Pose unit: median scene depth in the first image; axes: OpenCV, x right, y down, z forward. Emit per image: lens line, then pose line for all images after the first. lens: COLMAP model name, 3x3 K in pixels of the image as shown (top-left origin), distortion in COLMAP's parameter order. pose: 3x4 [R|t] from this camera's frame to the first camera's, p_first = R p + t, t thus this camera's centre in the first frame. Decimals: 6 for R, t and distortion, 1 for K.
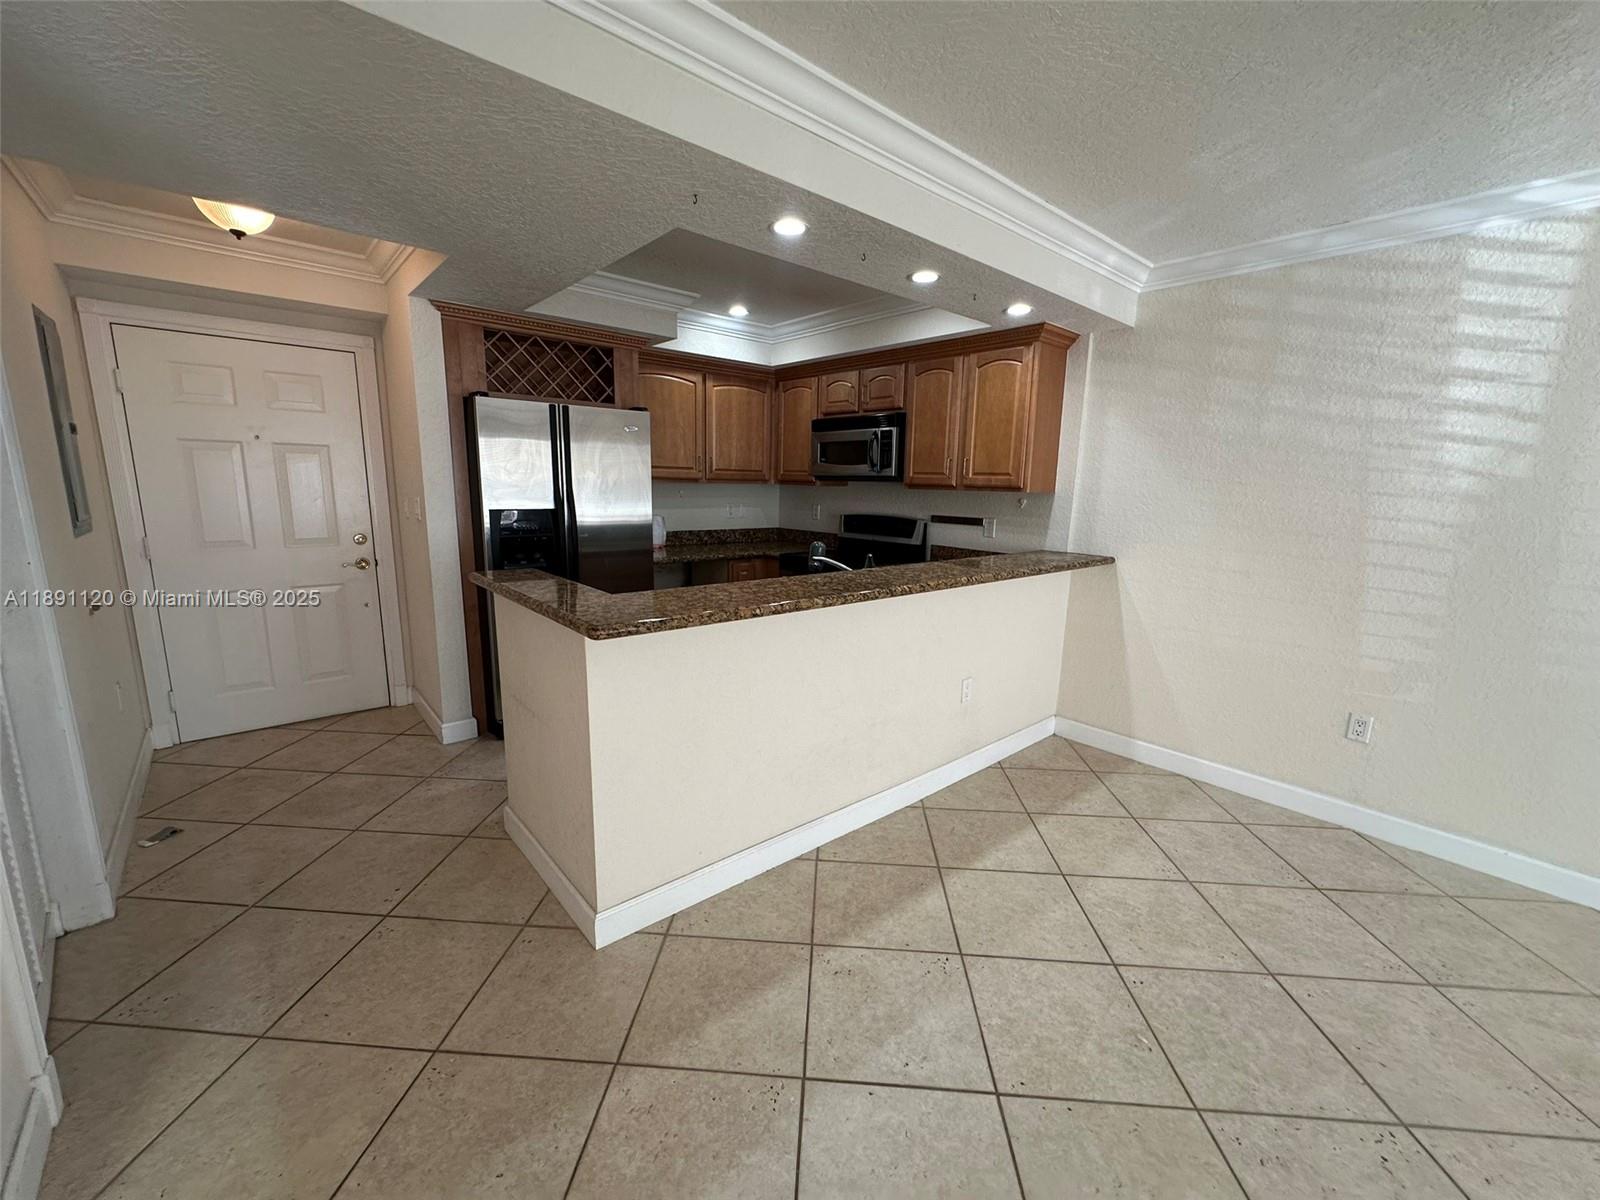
lens RADIAL K [[641.6, 0, 798.8], [0, 641.6, 597.9], [0, 0, 1]] dist [-0.009181, 0.004378]
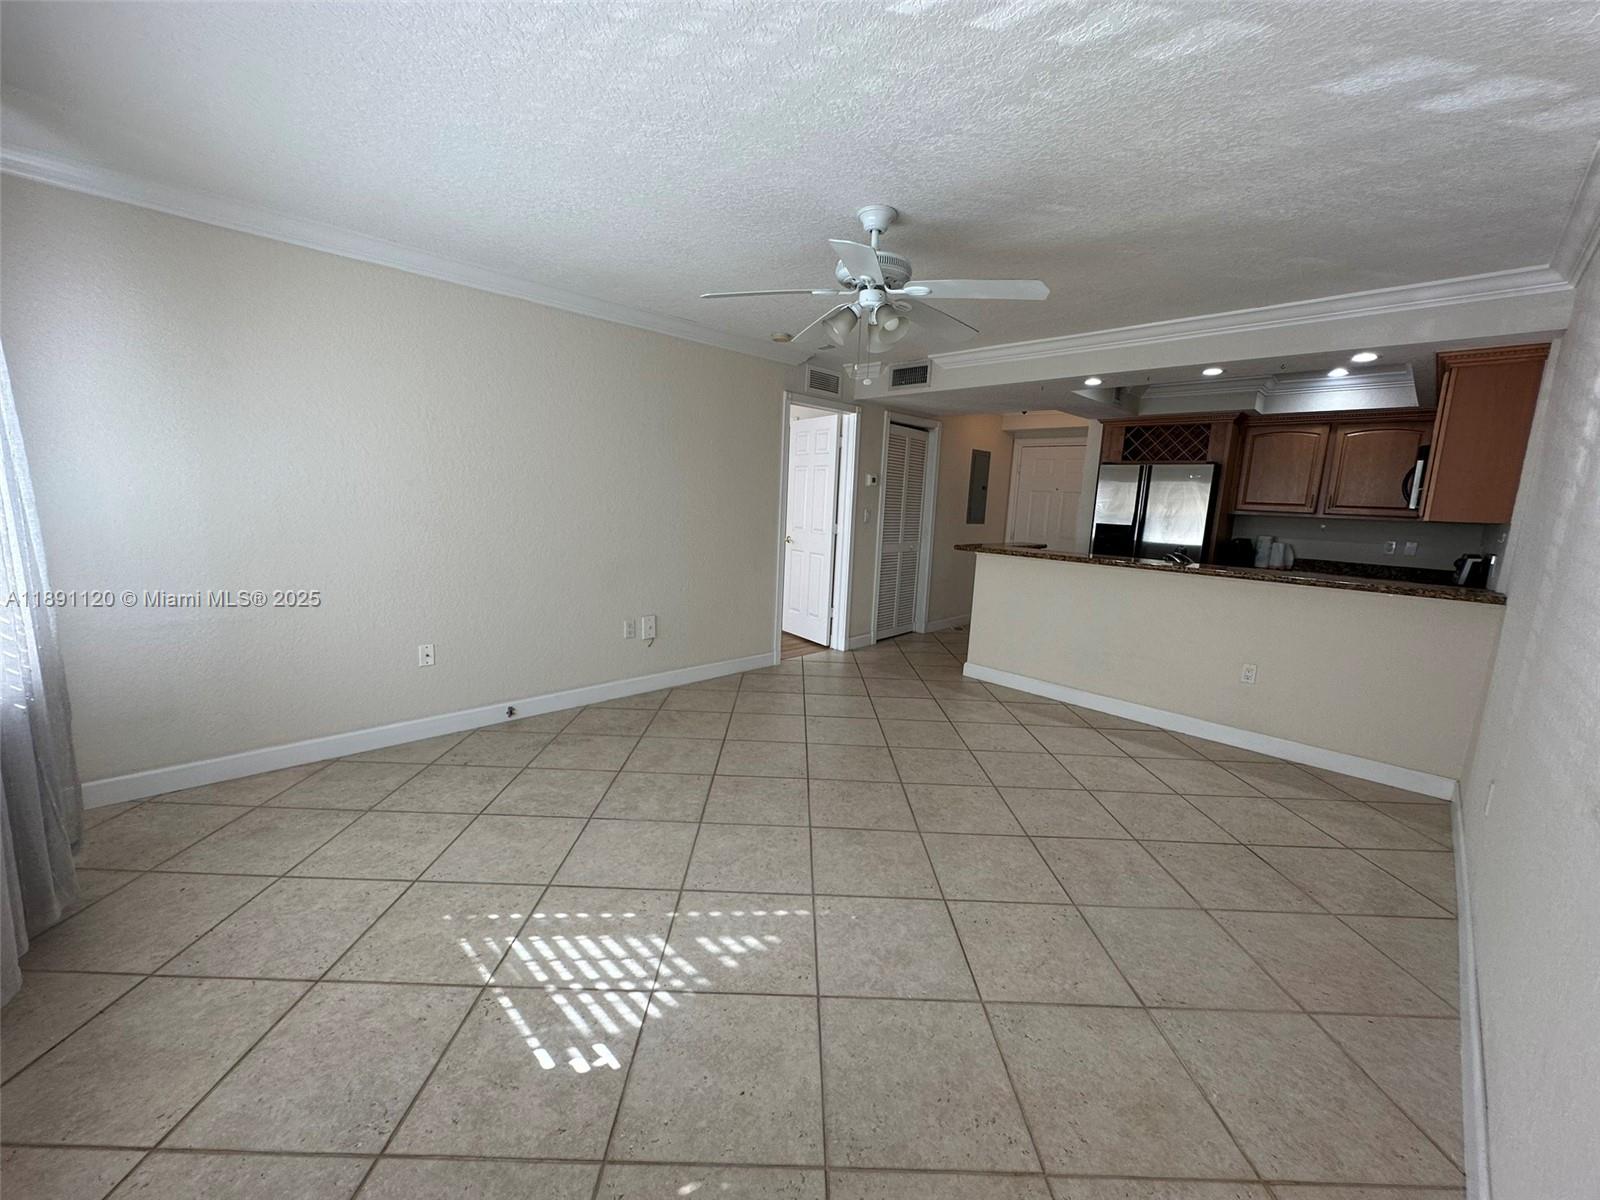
lens RADIAL K [[641.6, 0, 798.8], [0, 641.6, 597.9], [0, 0, 1]] dist [-0.009181, 0.004378]
pose [[0.070009, 0.134243, -0.988472, 1.405502], [-0.219327, 0.968728, 0.116028, 0.049671], [0.973136, 0.208675, 0.097263, 0.007014]]
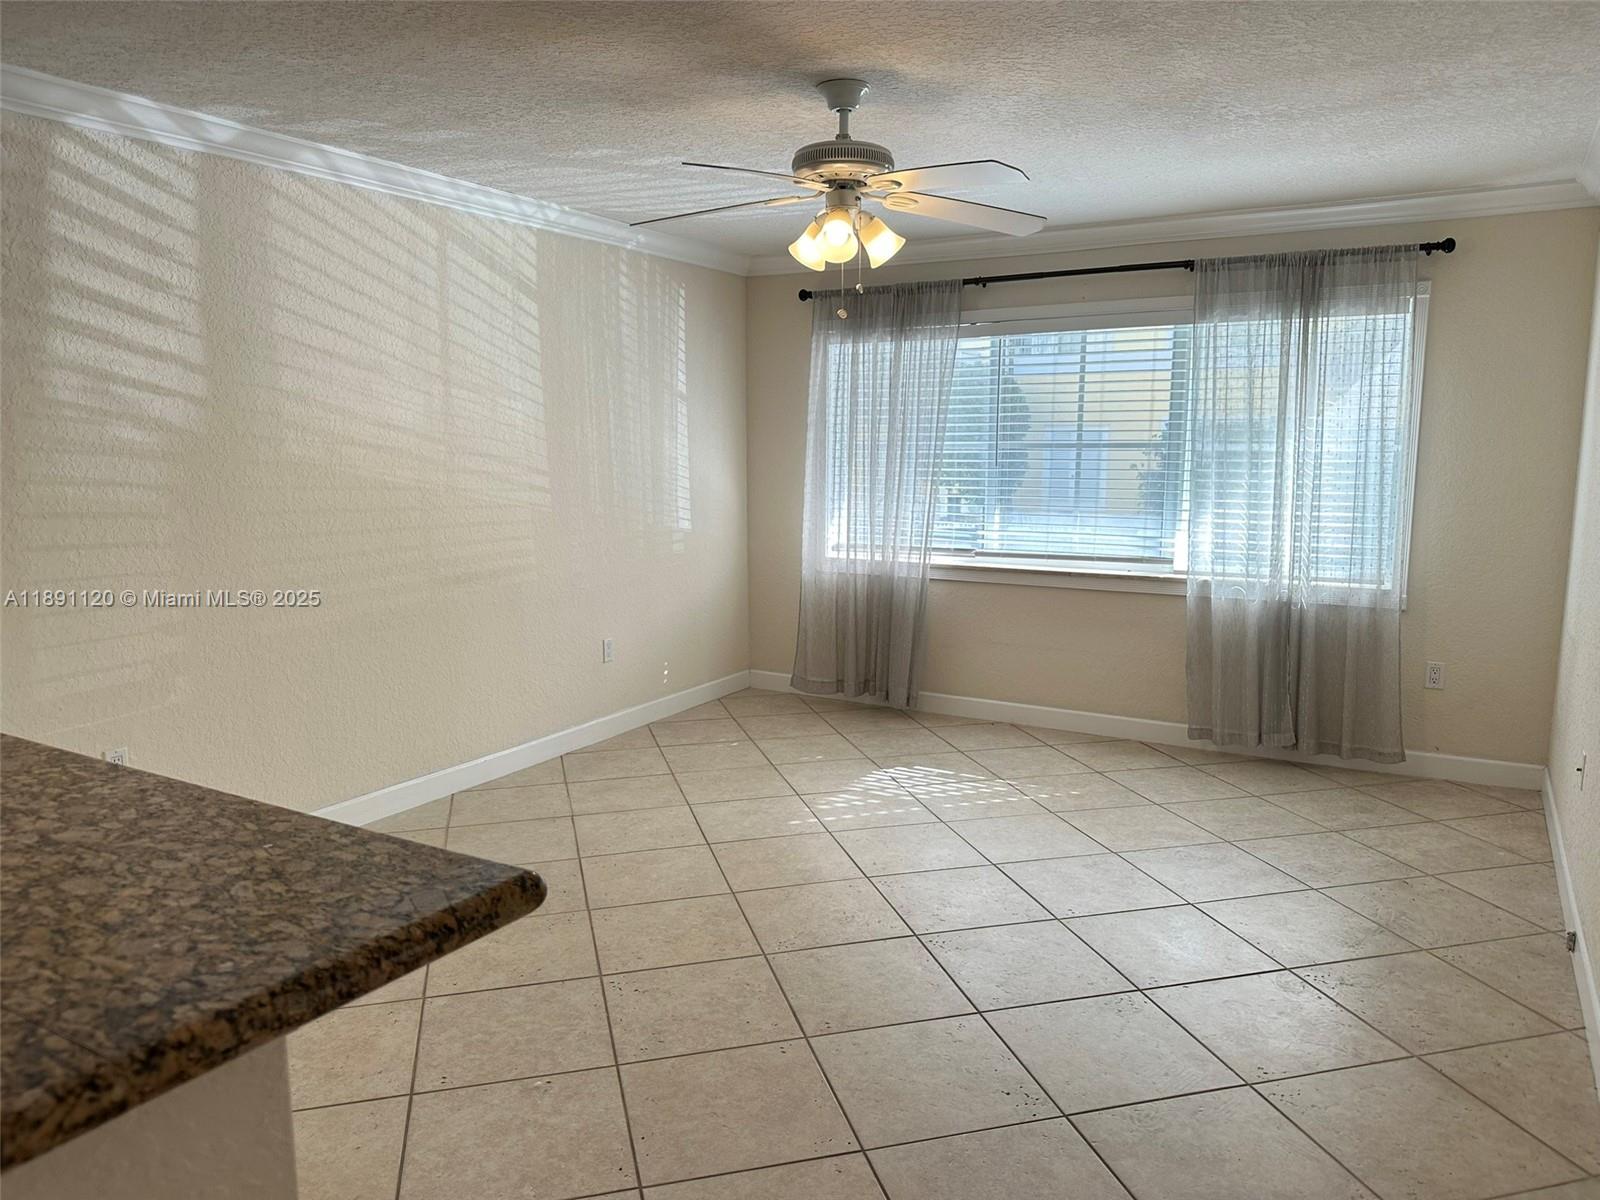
lens RADIAL K [[1120.9, 0, 802.2], [0, 1120.9, 588.7], [0, 0, 1]] dist [0.120558, -0.210224]
pose [[-0.315660, -0.150888, 0.936799, -0.505638], [0.160866, 0.964474, 0.209550, -0.124909], [-0.935137, 0.216846, -0.280173, 0.517366]]
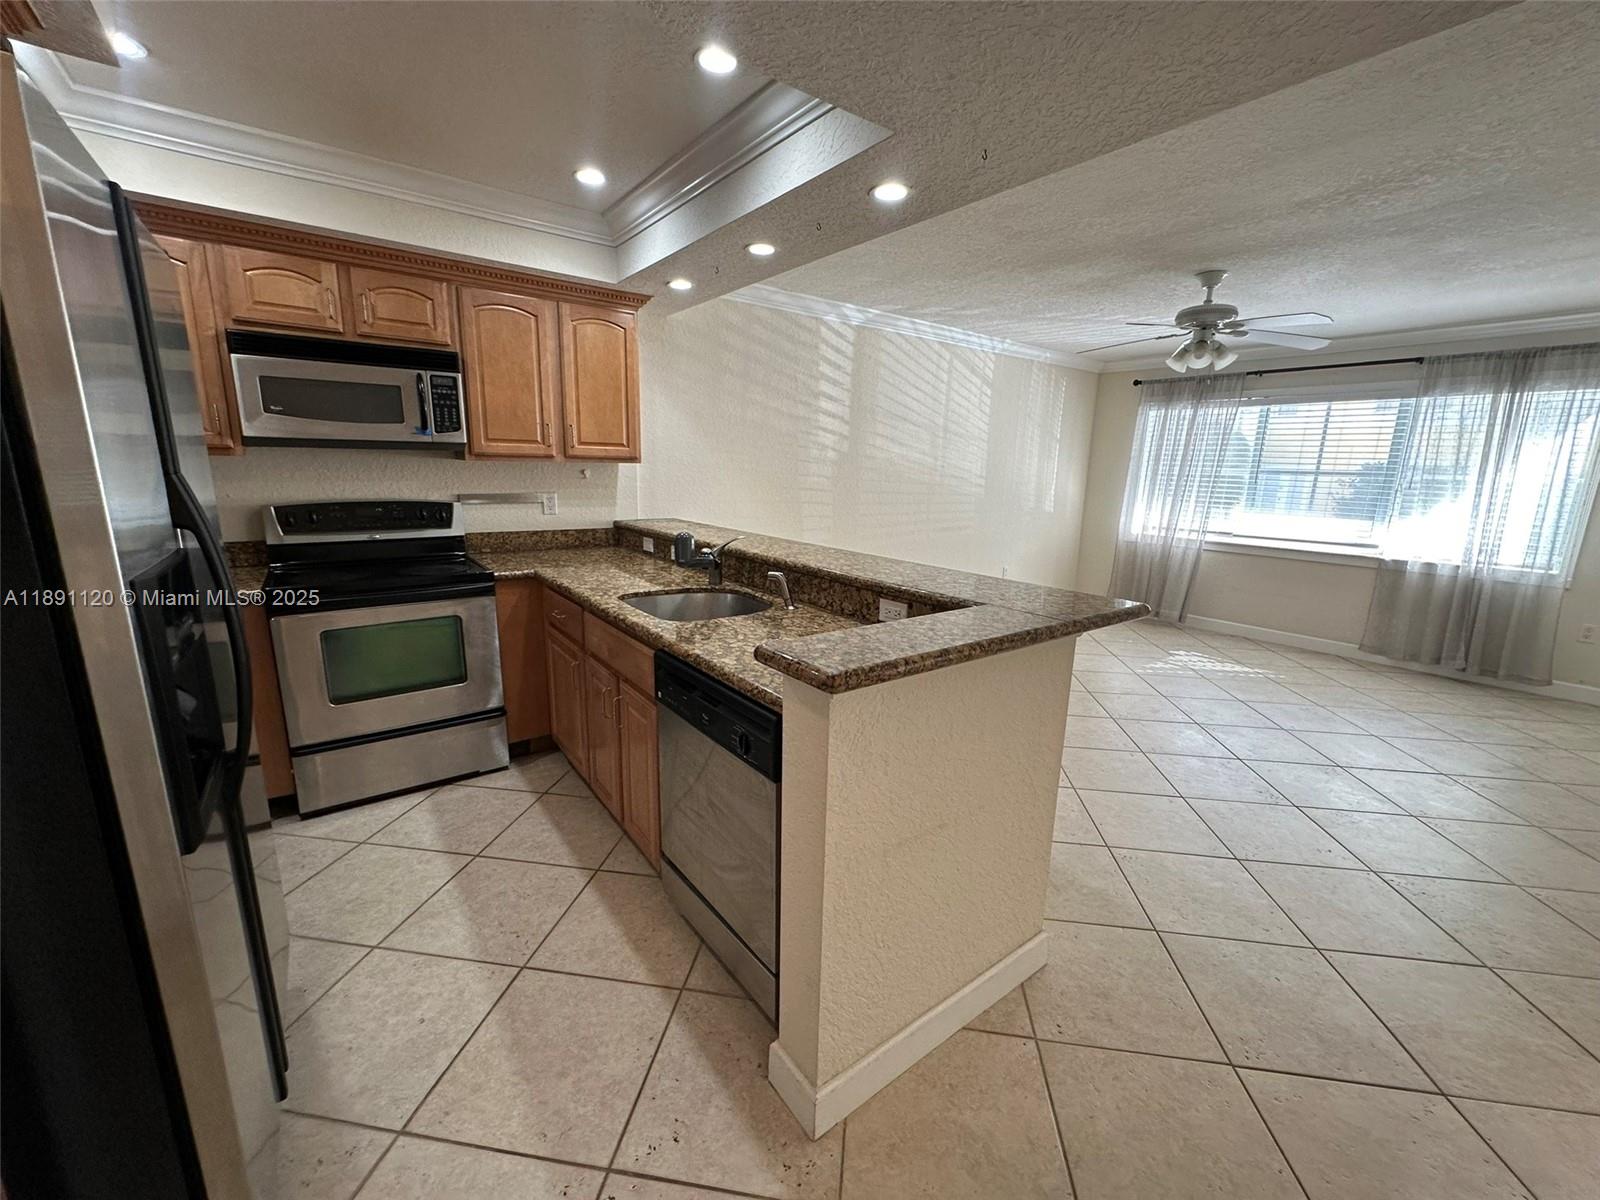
lens RADIAL K [[641.6, 0, 798.8], [0, 641.6, 597.9], [0, 0, 1]] dist [-0.009181, 0.004378]
pose [[0.076798, -0.229285, 0.970325, -0.732818], [0.156933, 0.963848, 0.215334, -0.155551], [-0.984619, 0.135739, 0.110004, 0.754951]]
